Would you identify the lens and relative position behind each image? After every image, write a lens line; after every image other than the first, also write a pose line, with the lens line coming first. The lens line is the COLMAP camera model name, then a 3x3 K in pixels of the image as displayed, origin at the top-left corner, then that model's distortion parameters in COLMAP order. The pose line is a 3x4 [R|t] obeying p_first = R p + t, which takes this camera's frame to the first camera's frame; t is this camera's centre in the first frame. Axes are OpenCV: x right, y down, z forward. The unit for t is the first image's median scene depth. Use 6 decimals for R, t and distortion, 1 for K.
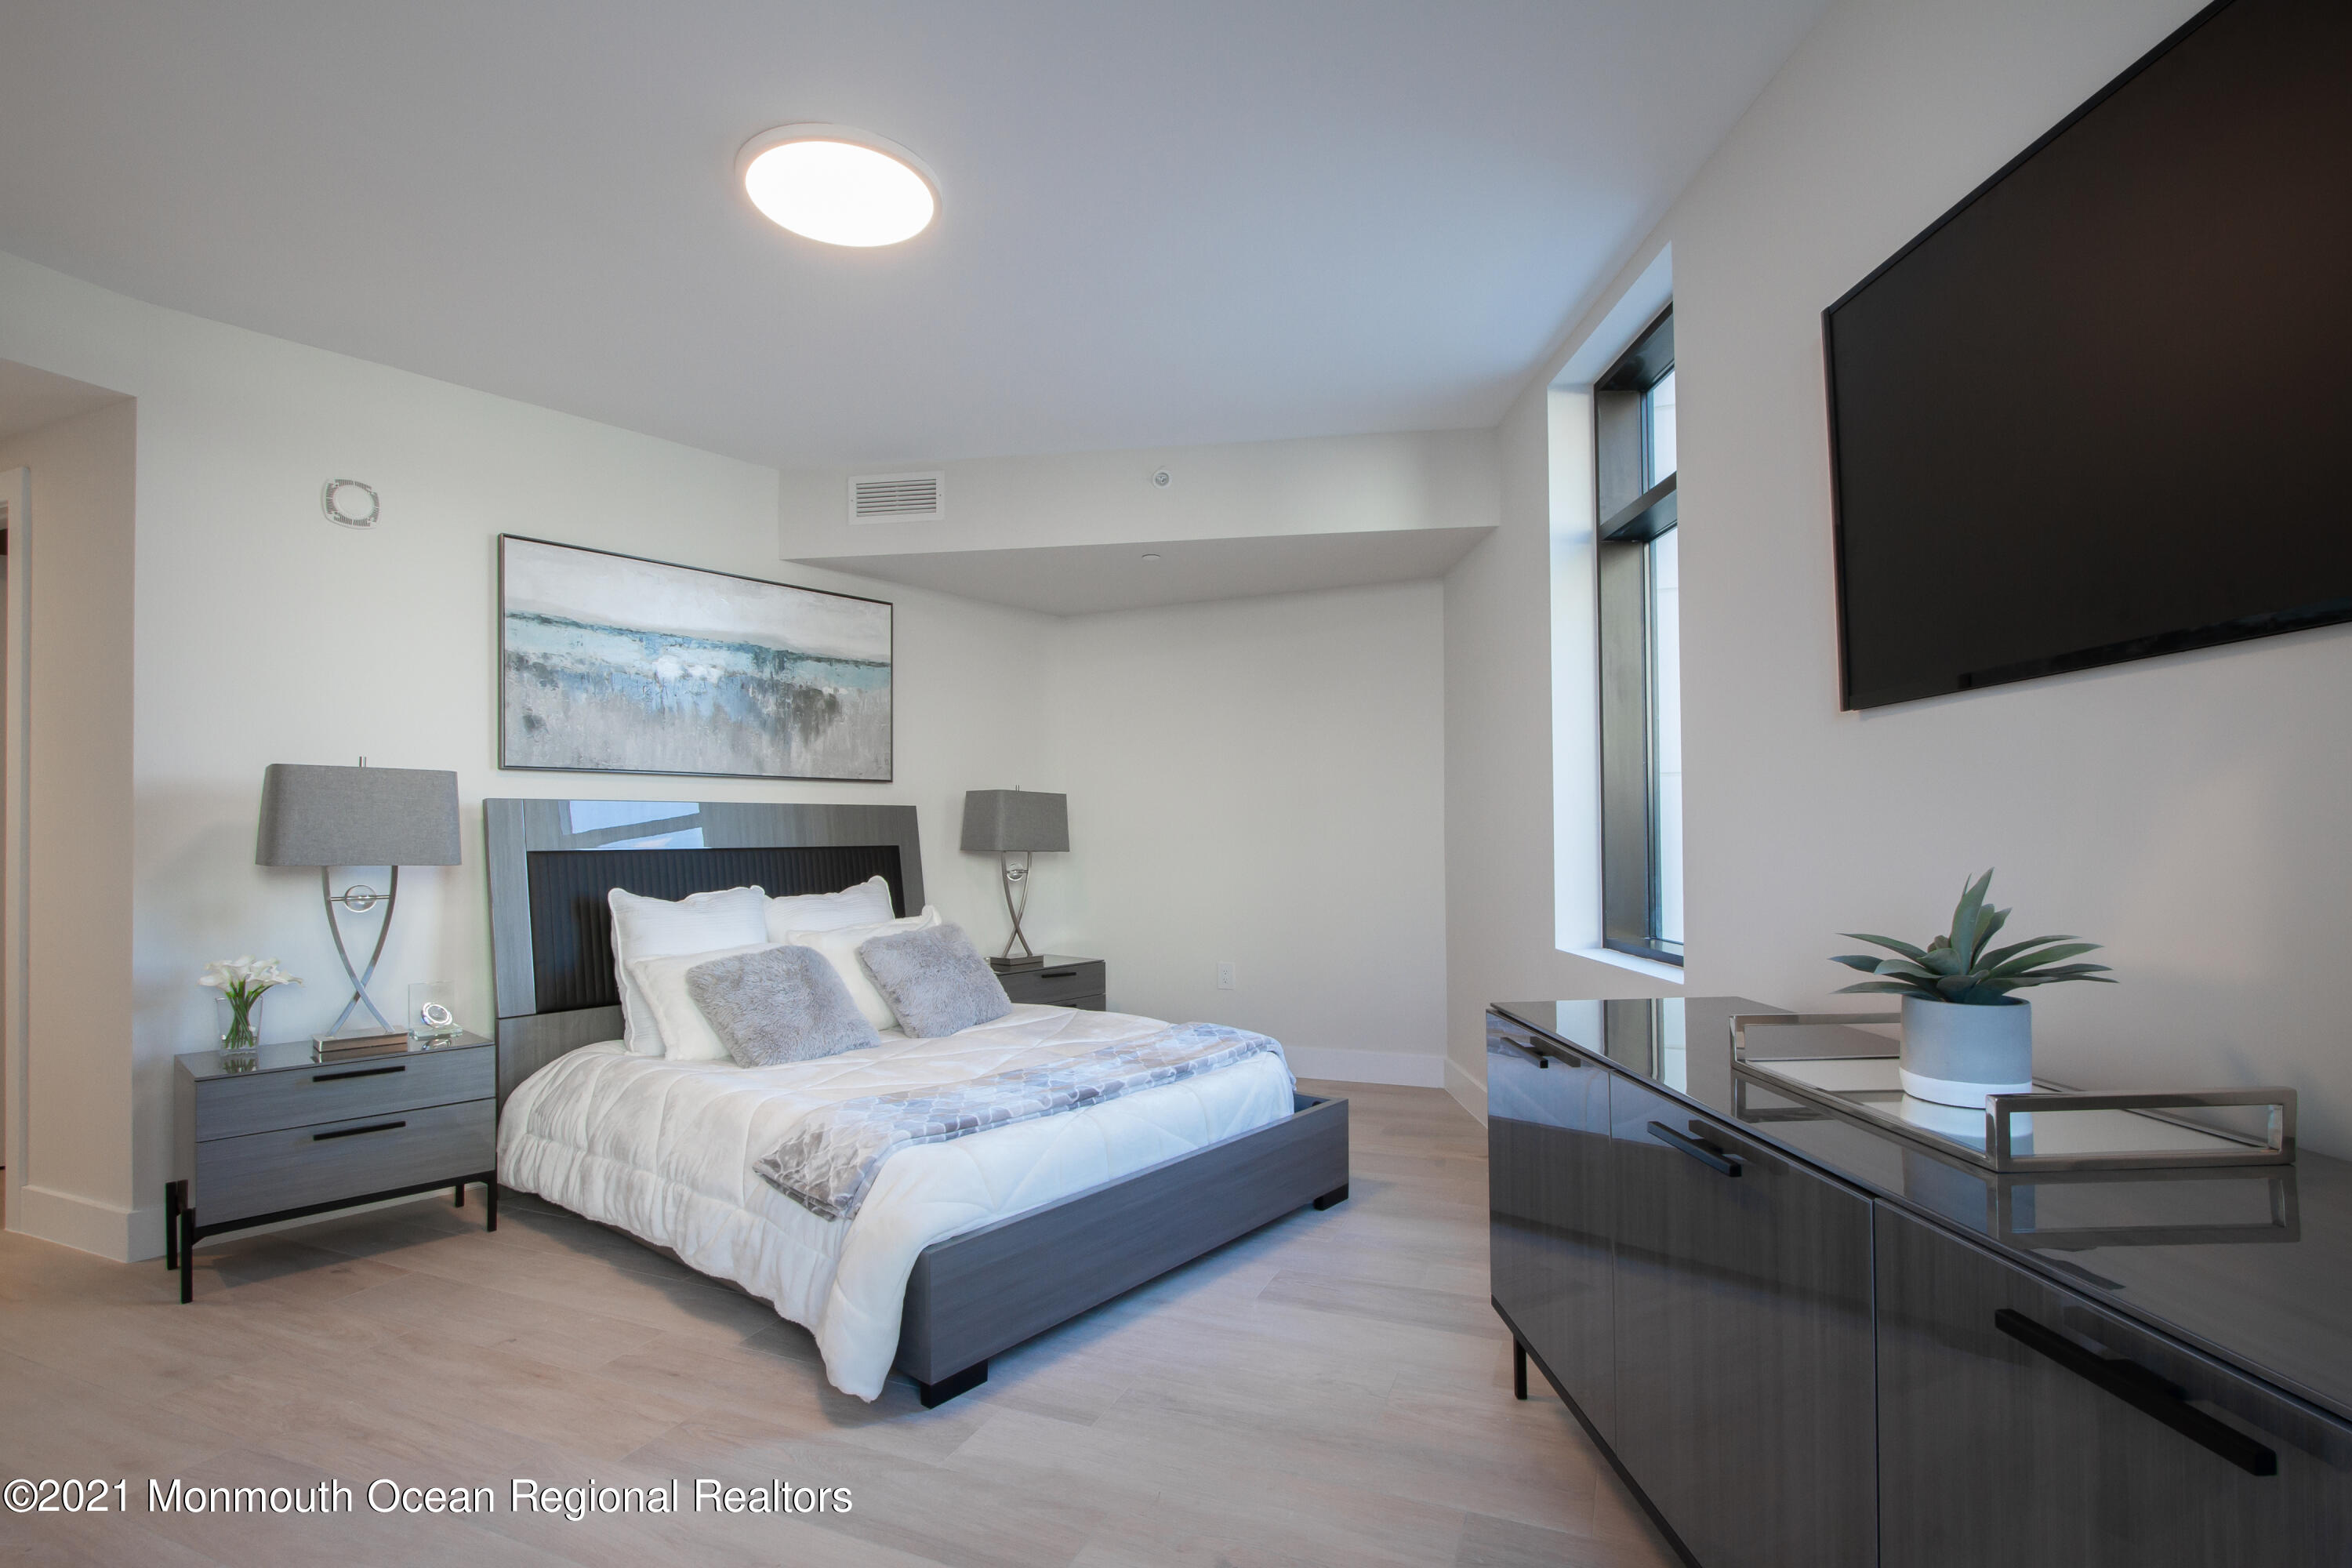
lens RADIAL K [[1081.1, 0, 1175.5], [0, 1081.1, 831.9], [0, 0, 1]] dist [-0.001498, -0.000392]
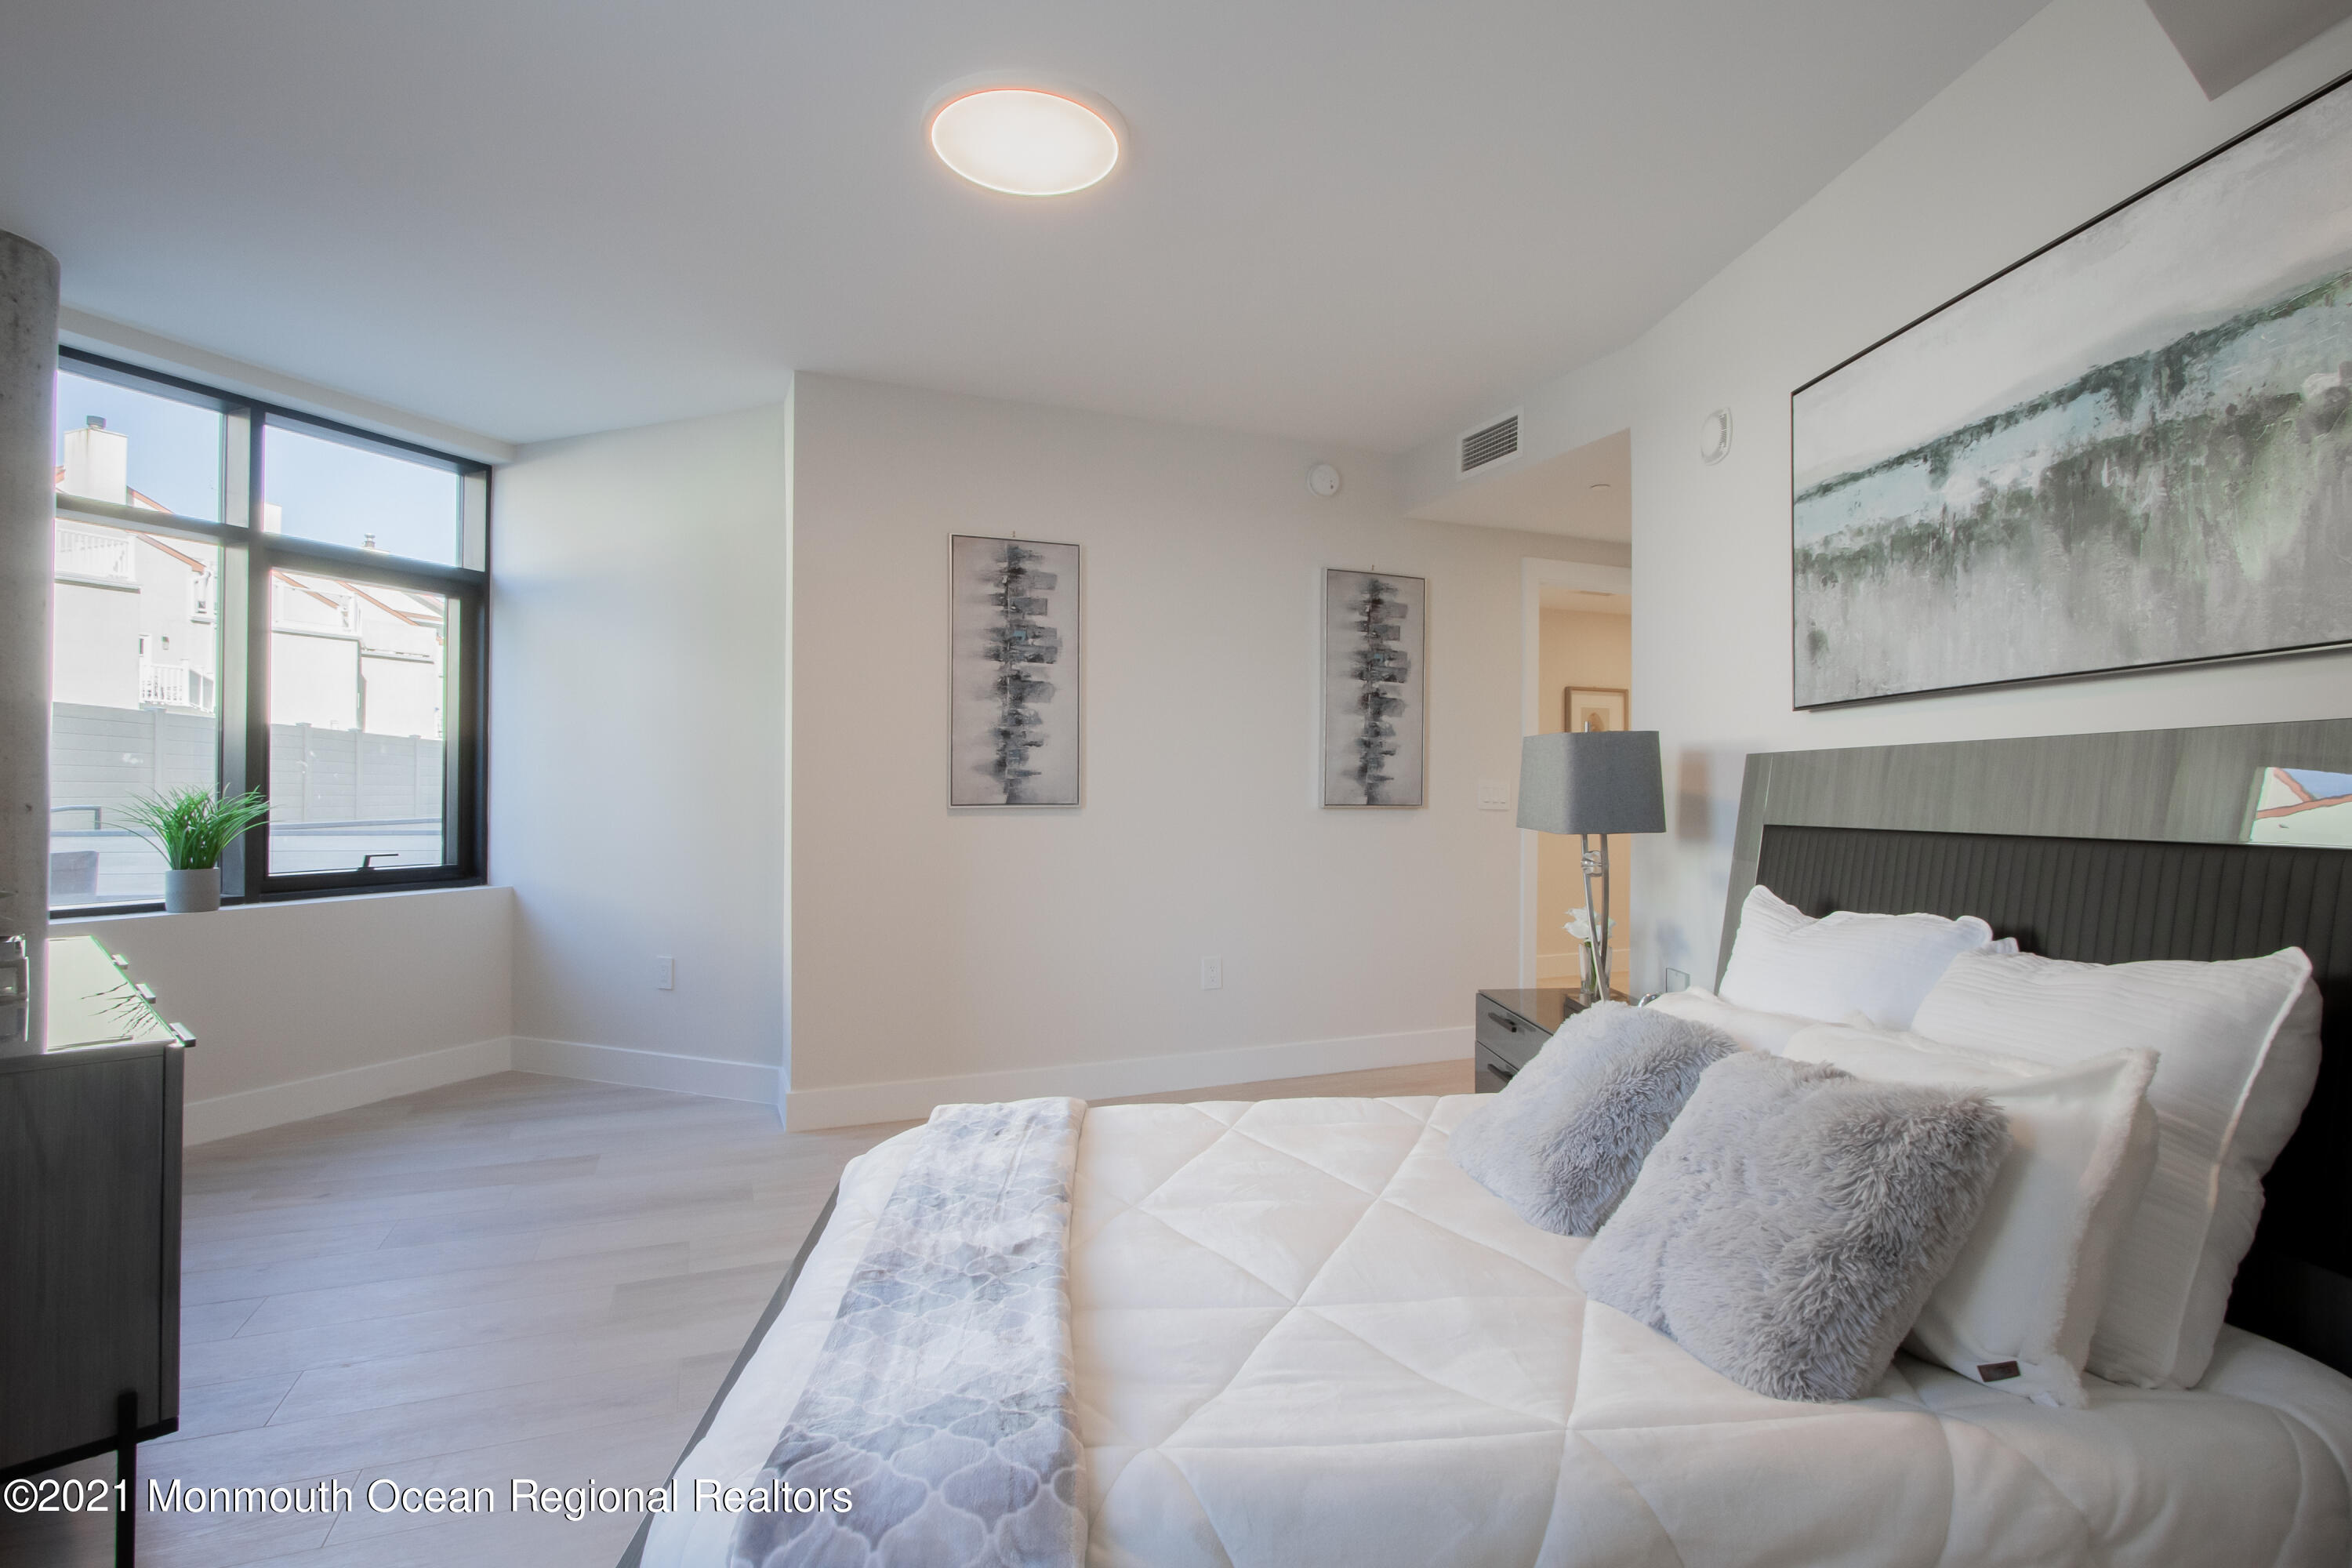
lens RADIAL K [[1135.4, 0, 1176.0], [0, 1135.4, 784.0], [0, 0, 1]] dist [0.000925, 0.000345]
pose [[-0.673762, 0.001177, -0.738947, 0.211894], [0.013151, 0.999859, -0.010399, -0.006631], [0.738831, -0.016724, -0.673683, 1.110873]]
